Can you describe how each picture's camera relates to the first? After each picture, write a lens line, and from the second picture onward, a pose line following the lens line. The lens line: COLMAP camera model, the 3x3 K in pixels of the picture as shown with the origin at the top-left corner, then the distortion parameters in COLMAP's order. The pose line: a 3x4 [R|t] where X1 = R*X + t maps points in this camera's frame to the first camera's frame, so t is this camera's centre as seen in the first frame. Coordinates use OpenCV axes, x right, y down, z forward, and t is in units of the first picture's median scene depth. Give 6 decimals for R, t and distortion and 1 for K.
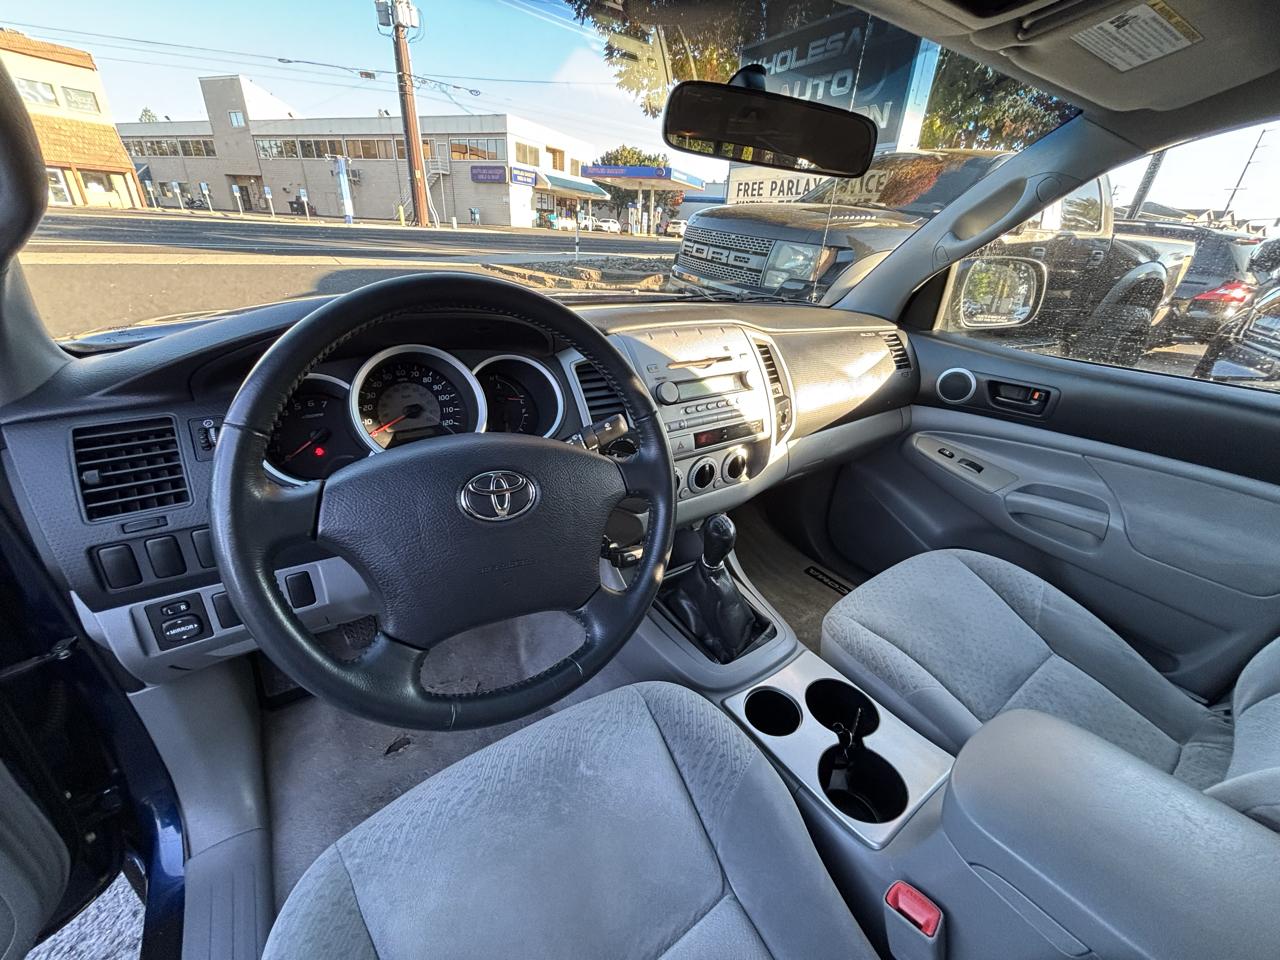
lens RADIAL K [[517.8, 0, 640.0], [0, 517.8, 480.0], [0, 0, 1]] dist [0.010410, 0.000275]
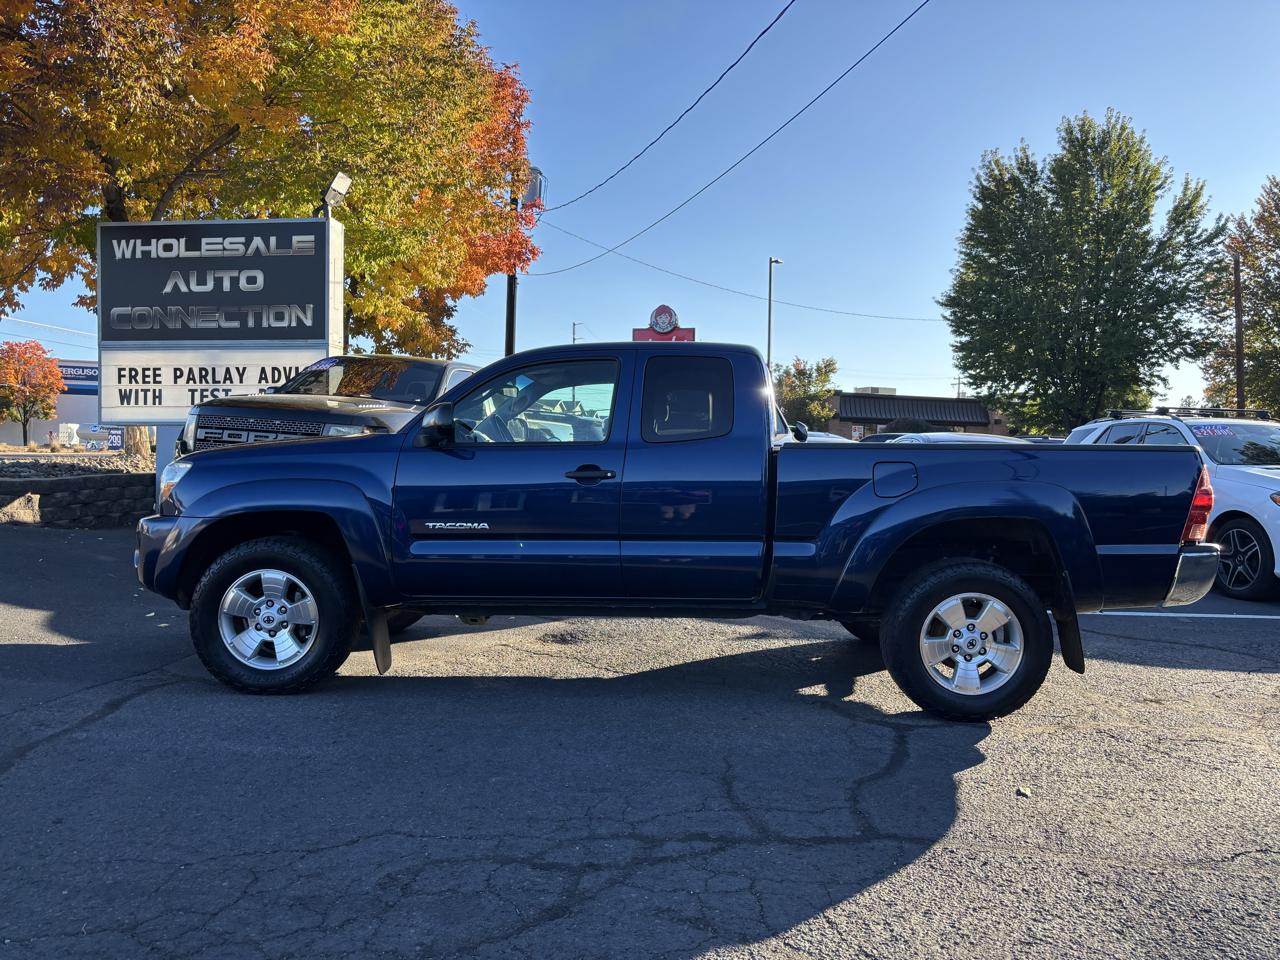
lens RADIAL K [[954.2, 0, 636.8], [0, 954.2, 494.4], [0, 0, 1]] dist [0.023075, -0.000082]
pose [[0.650568, -0.068434, 0.756358, -0.076540], [0.345196, 0.913751, -0.214240, 0.031249], [-0.676462, 0.400470, 0.618080, -0.059653]]
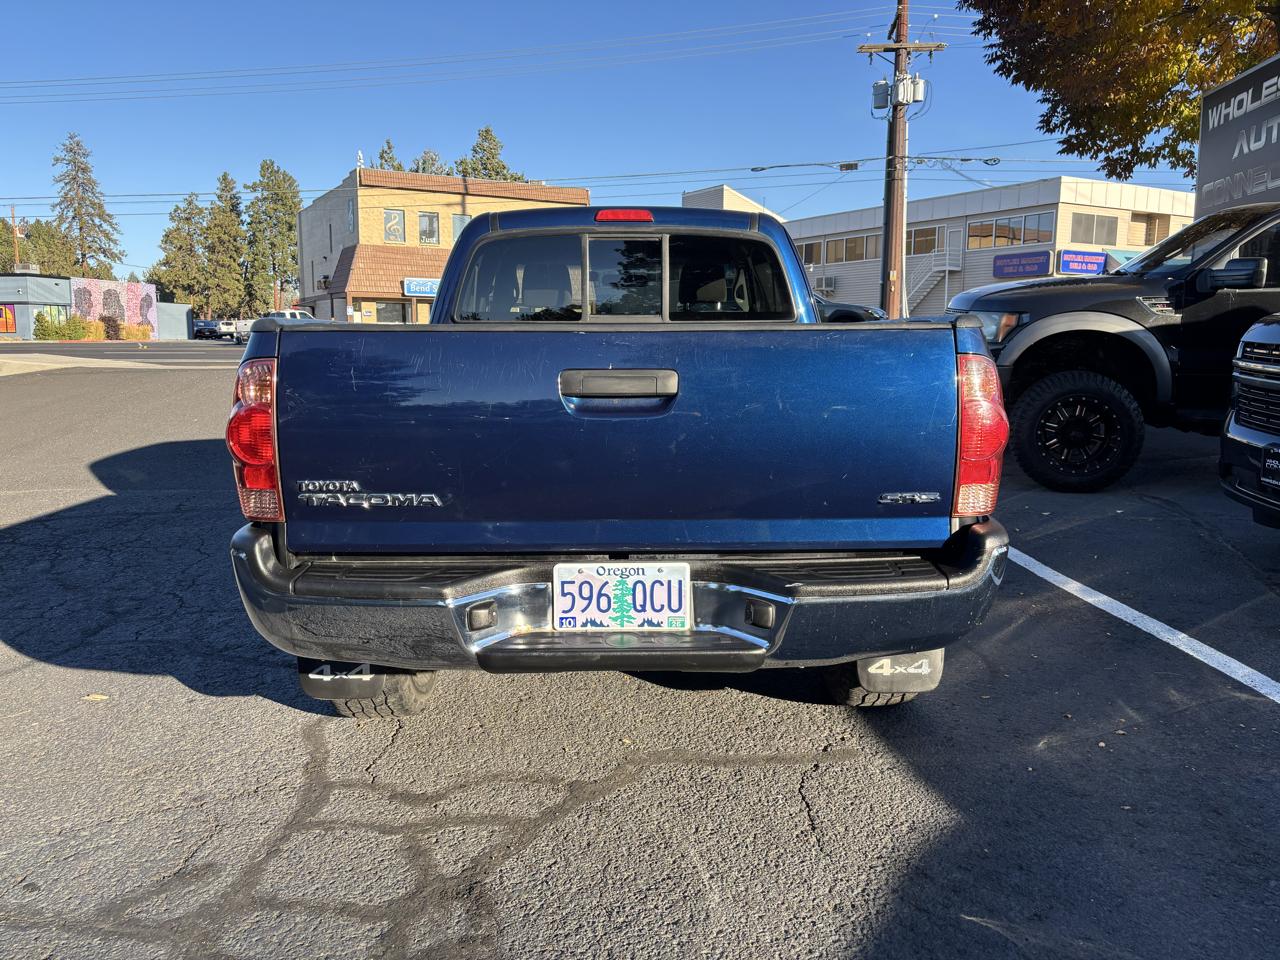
lens RADIAL K [[970.6, 0, 640.0], [0, 970.6, 464.0], [0, 0, 1]] dist [0.045217, -0.032781]
pose [[0.790410, 0.039541, -0.611301, 0.080260], [-0.238916, 0.938786, -0.248194, 0.039429], [0.564067, 0.342224, 0.751473, -0.061704]]
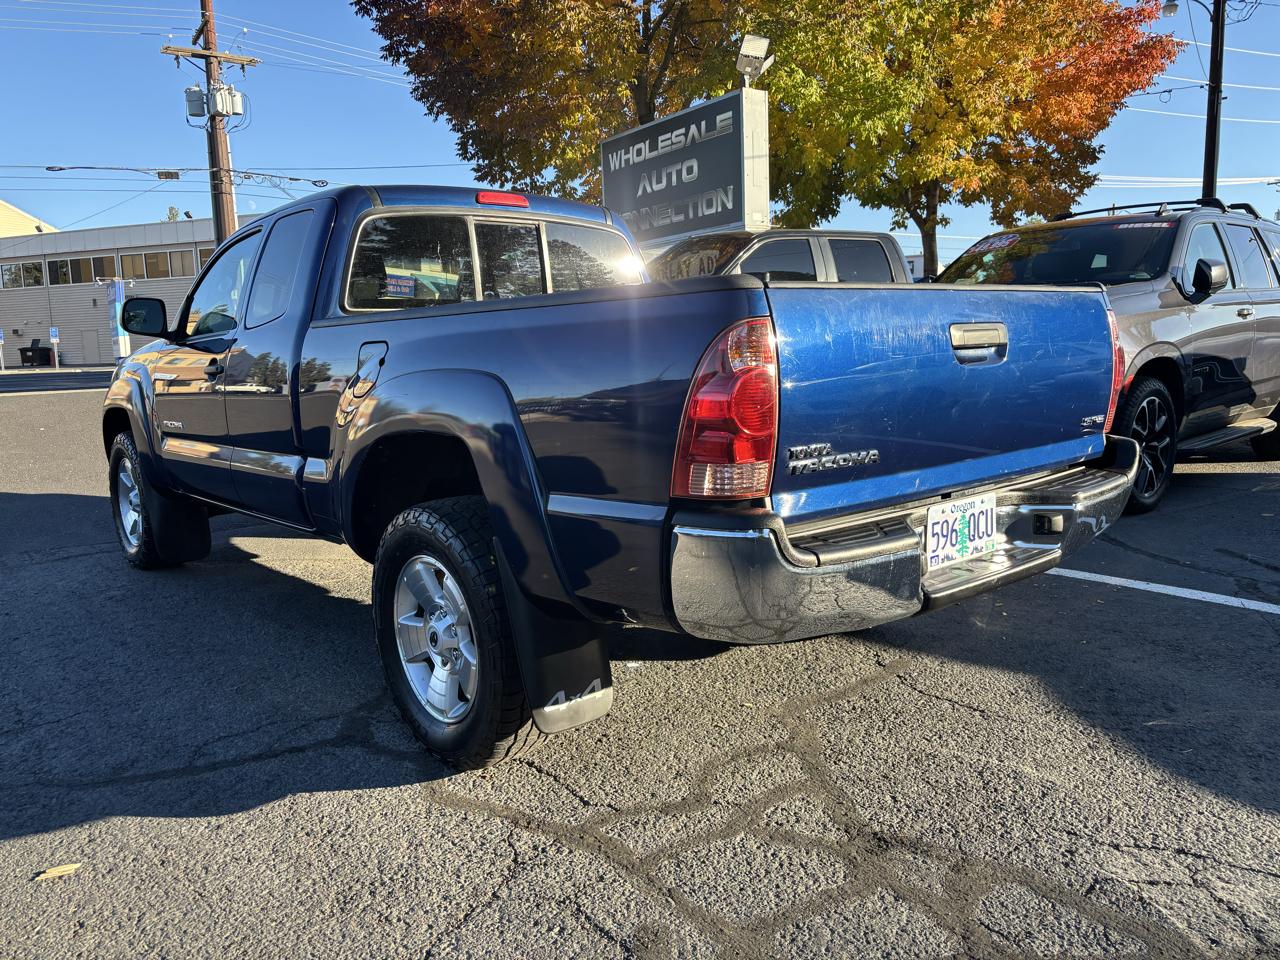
lens RADIAL K [[965.2, 0, 634.8], [0, 965.2, 476.9], [0, 0, 1]] dist [0.049195, -0.057228]
pose [[0.996834, -0.076915, 0.020172, 0.031801], [0.079362, 0.946548, -0.312649, 0.046352], [0.004954, 0.313260, 0.949655, -0.075512]]
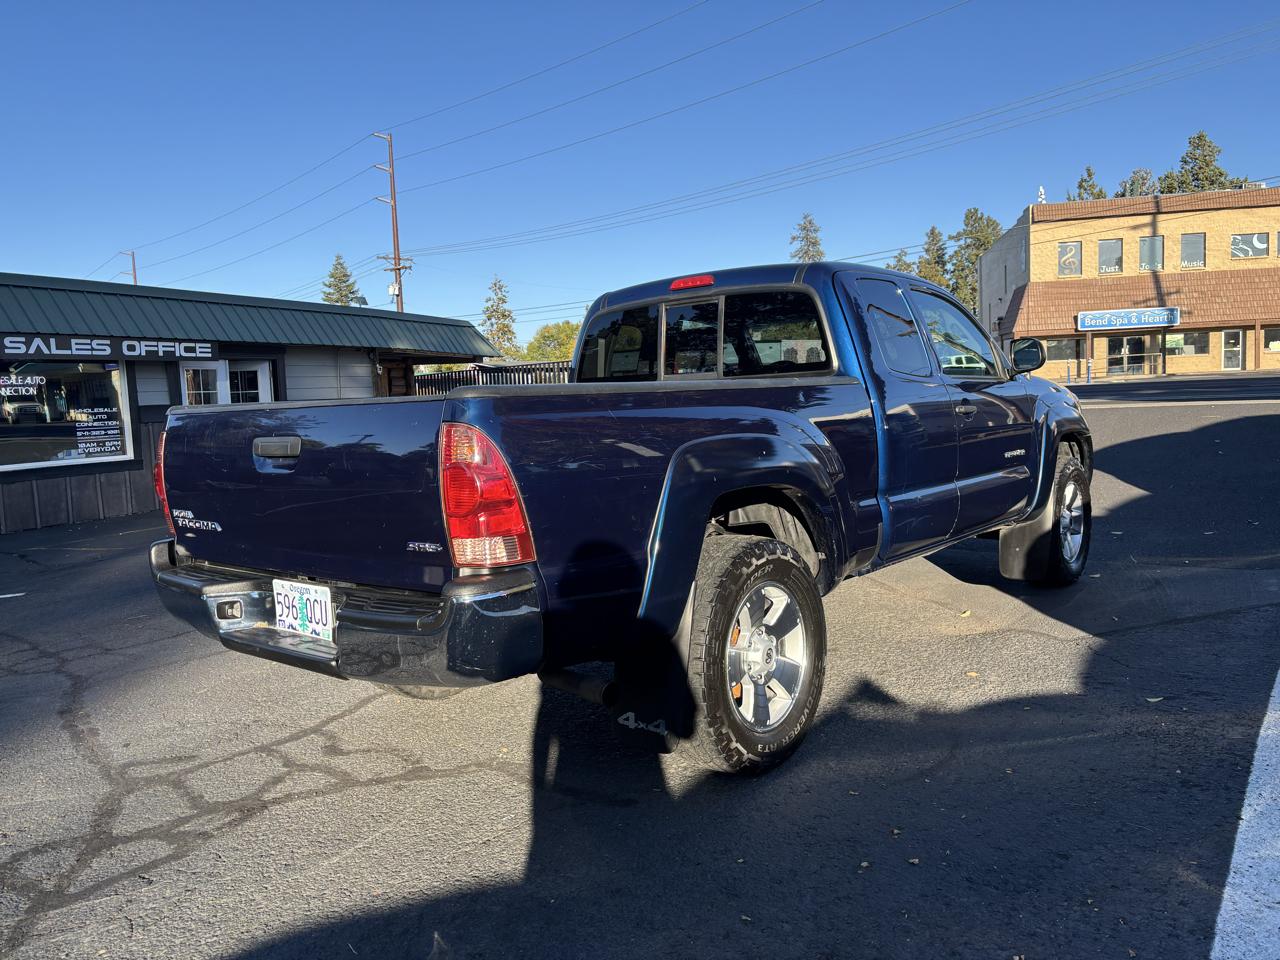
lens RADIAL K [[965.2, 0, 634.8], [0, 965.2, 476.9], [0, 0, 1]] dist [0.049195, -0.057228]
pose [[0.207563, 0.034051, -0.977629, 0.115974], [-0.379800, 0.923798, -0.048460, 0.020877], [0.901482, 0.381362, 0.204679, -0.020664]]
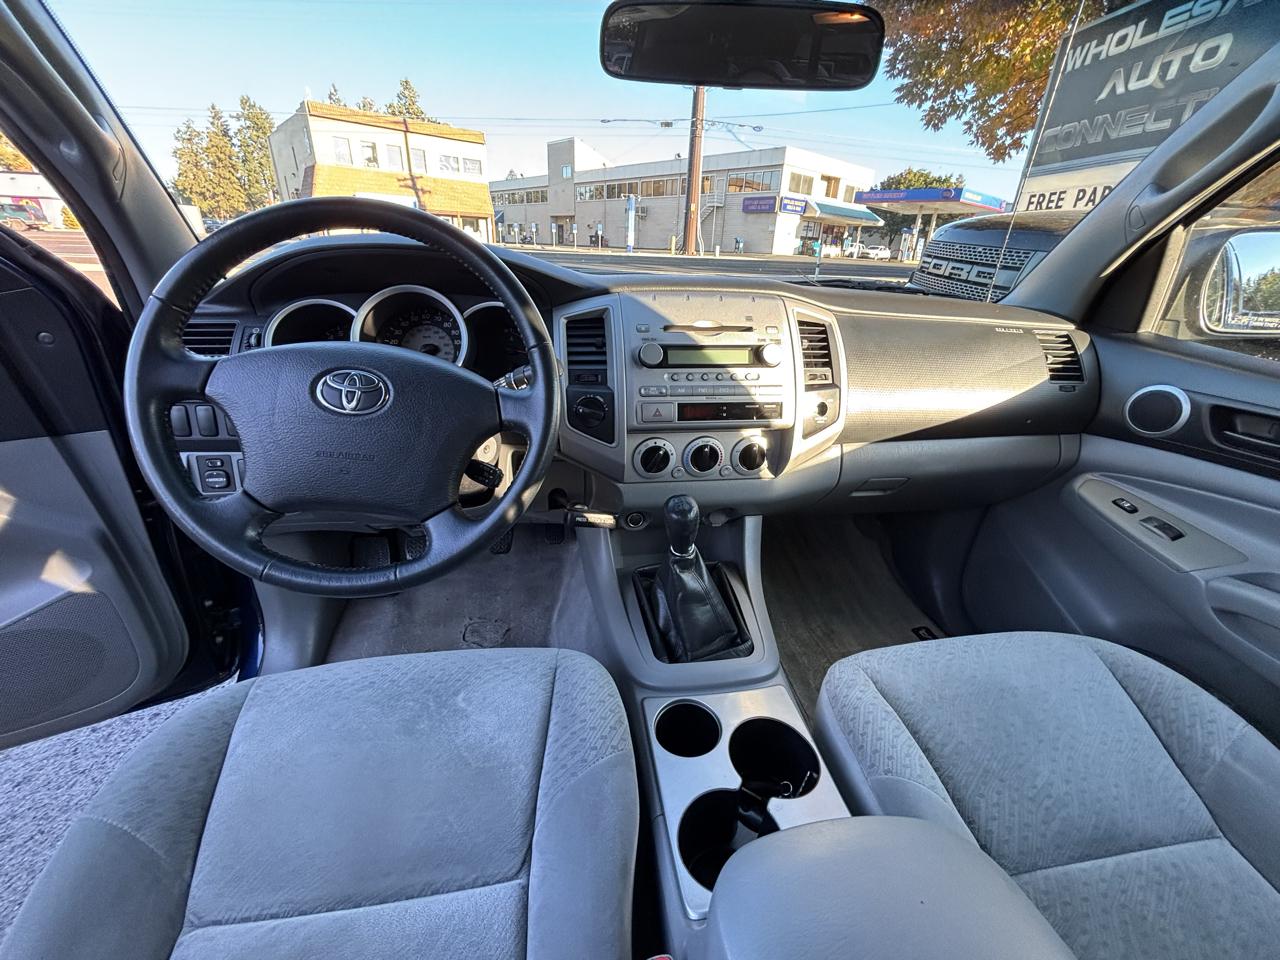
lens RADIAL K [[520.8, 0, 640.0], [0, 520.8, 480.0], [0, 0, 1]] dist [0.000452, 0.000704]
pose [[0.898375, 0.170445, -0.404809, 0.008716], [-0.189258, 0.981905, -0.006580, -0.000154], [0.396363, 0.082525, 0.914377, 0.006028]]
